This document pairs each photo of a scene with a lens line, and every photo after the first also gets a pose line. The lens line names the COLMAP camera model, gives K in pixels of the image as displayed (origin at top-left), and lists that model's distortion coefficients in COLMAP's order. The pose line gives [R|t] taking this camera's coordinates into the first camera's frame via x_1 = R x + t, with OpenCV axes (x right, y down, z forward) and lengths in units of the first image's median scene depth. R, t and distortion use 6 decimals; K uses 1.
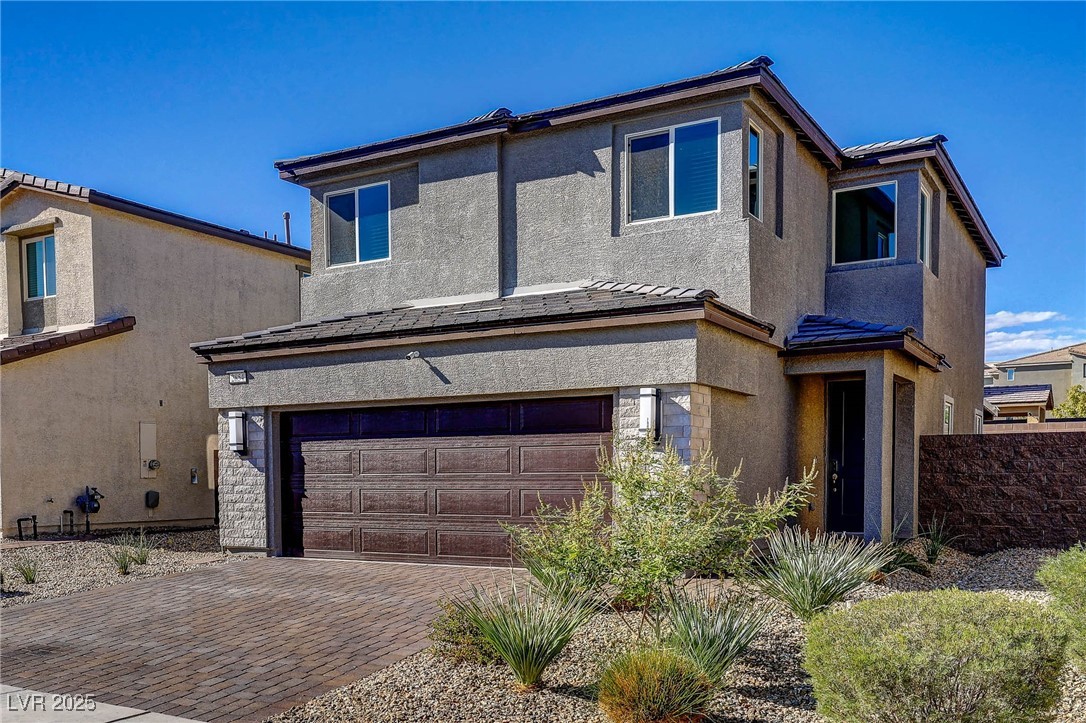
lens RADIAL K [[935.6, 0, 543.0], [0, 935.6, 399.9], [0, 0, 1]] dist [0.000208, 0.000314]
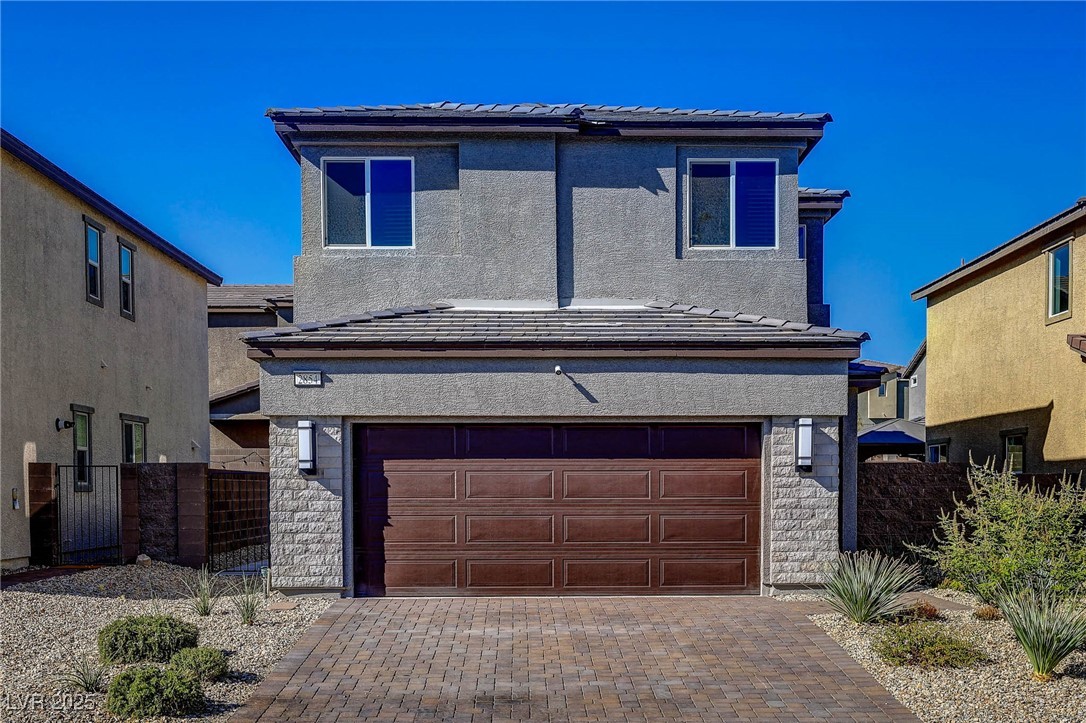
lens RADIAL K [[1175.3, 0, 543.0], [0, 1175.3, 361.5], [0, 0, 1]] dist [-0.013366, -0.005505]
pose [[0.846983, 0.064001, 0.527754, -0.696930], [-0.046305, 0.997835, -0.046695, -0.000832], [-0.529600, 0.015113, 0.848113, 0.021064]]
